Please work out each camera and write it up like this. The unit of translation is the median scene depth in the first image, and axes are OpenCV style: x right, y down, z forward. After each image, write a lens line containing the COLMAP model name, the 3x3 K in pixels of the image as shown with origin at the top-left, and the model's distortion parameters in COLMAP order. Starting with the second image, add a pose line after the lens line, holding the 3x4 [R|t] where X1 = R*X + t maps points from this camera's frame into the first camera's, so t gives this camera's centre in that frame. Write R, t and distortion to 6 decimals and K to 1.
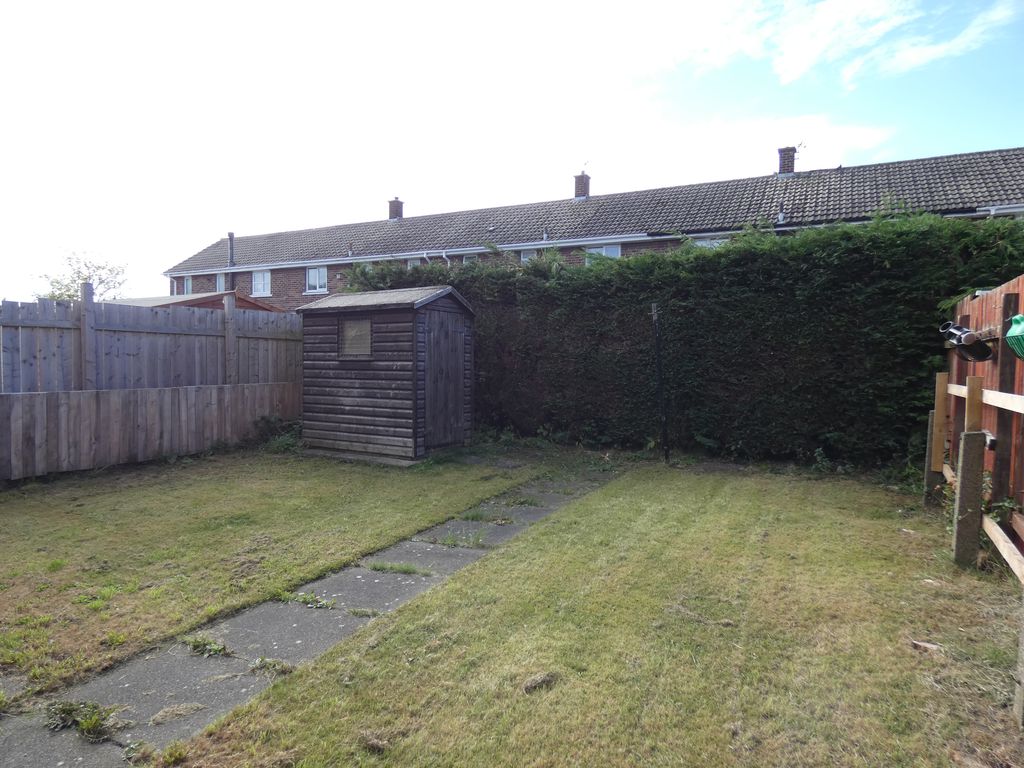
lens RADIAL K [[614.4, 0, 511.5], [0, 614.4, 388.0], [0, 0, 1]] dist [0.004268, -0.002723]
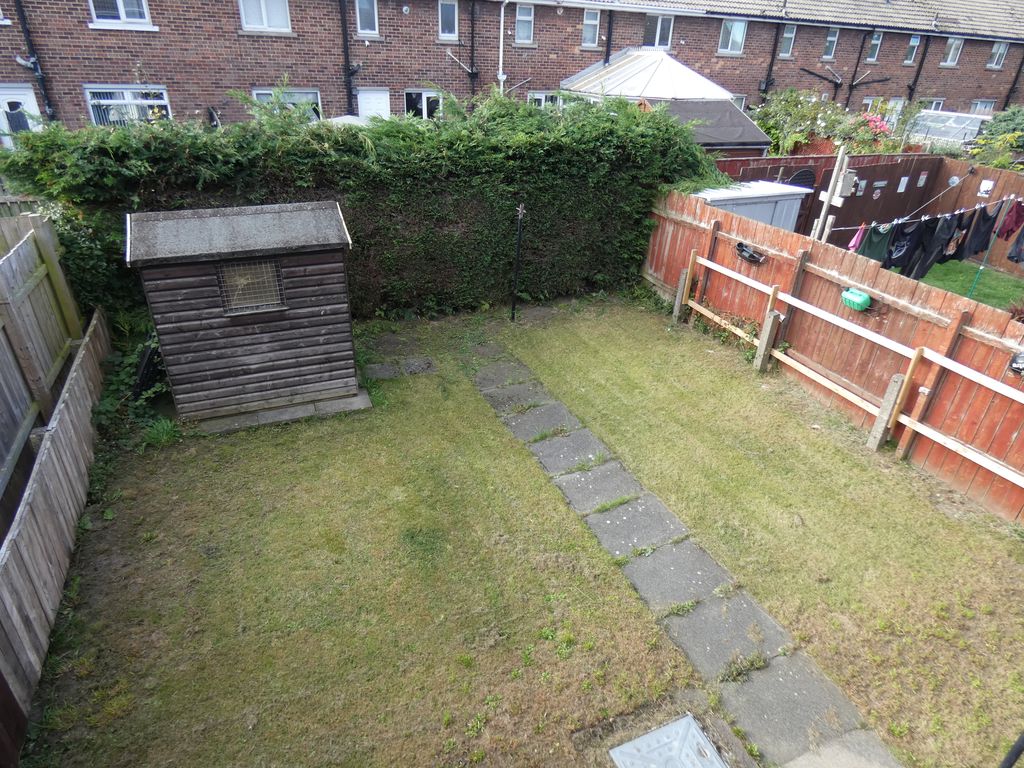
lens RADIAL K [[614.4, 0, 508.2], [0, 614.4, 386.5], [0, 0, 1]] dist [0.004268, -0.002723]
pose [[0.610171, -0.375781, 0.697481, -0.671903], [0.012571, 0.884839, 0.465726, -0.343251], [-0.792170, -0.275404, 0.544627, 0.253313]]
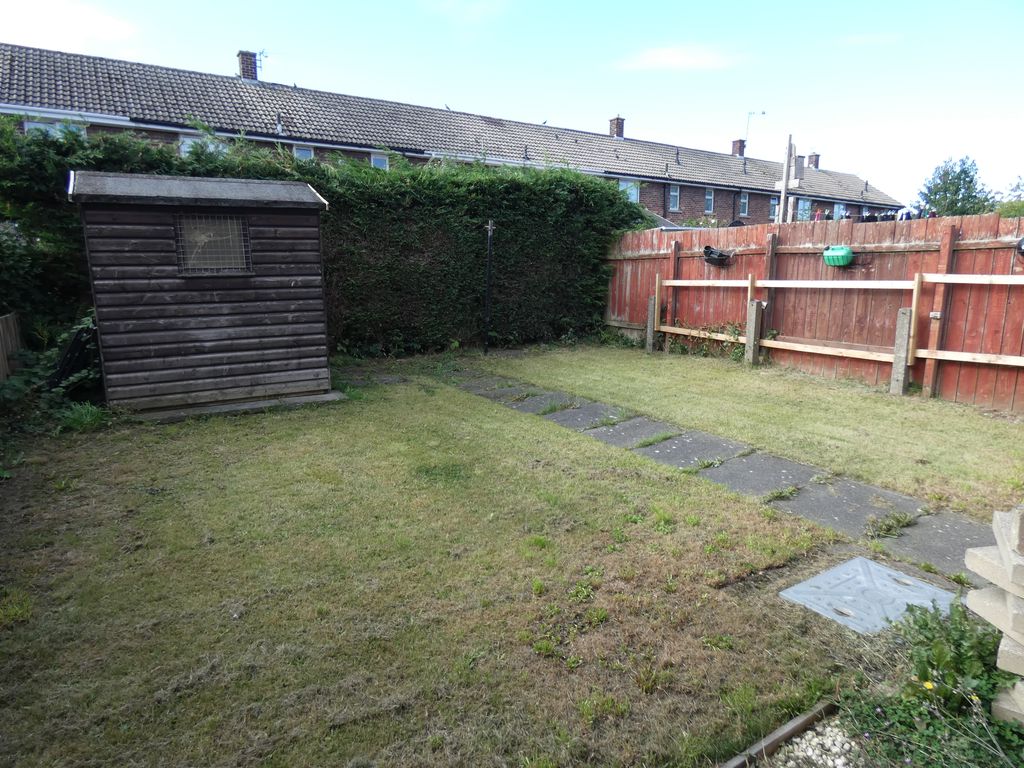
lens RADIAL K [[614.4, 0, 507.4], [0, 614.4, 384.1], [0, 0, 1]] dist [0.004268, -0.002723]
pose [[0.489377, -0.173718, 0.854595, -0.735039], [0.055652, 0.984182, 0.168191, -0.023415], [-0.870295, -0.034749, 0.491304, 0.348137]]
